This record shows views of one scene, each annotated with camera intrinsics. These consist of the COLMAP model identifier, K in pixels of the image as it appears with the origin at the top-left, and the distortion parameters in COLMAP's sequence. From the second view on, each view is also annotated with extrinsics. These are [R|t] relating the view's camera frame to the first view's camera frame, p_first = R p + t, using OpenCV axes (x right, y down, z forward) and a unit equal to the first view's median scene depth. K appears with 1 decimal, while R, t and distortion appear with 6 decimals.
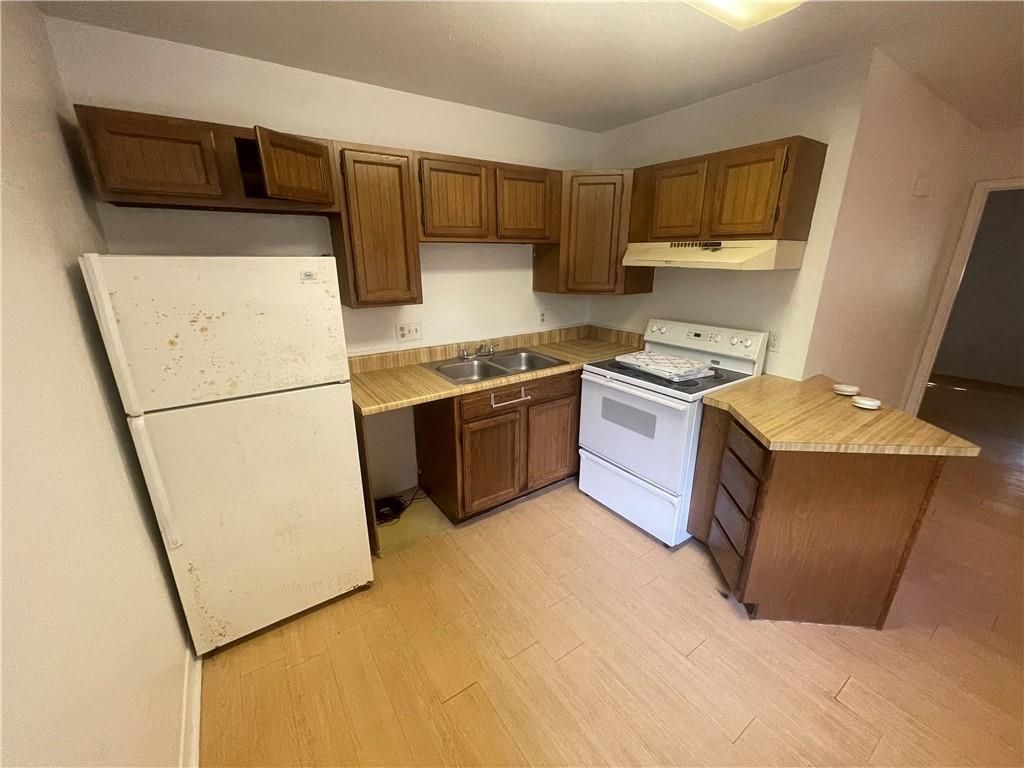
lens RADIAL K [[415.5, 0, 510.4], [0, 415.5, 387.8], [0, 0, 1]] dist [-0.000466, -0.000146]
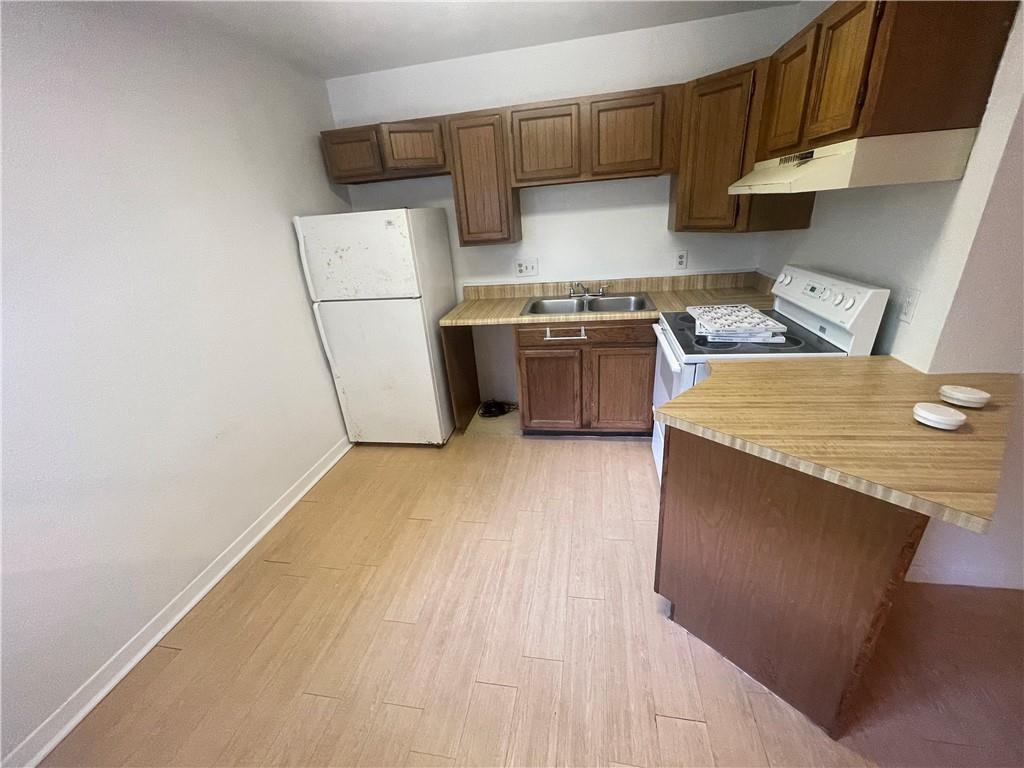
lens RADIAL K [[415.5, 0, 510.4], [0, 415.5, 387.8], [0, 0, 1]] dist [-0.000466, -0.000146]
pose [[0.708560, 0.232384, -0.666288, 0.658046], [-0.144649, 0.972000, 0.185182, -0.019830], [0.690665, -0.034835, 0.722335, 0.126918]]
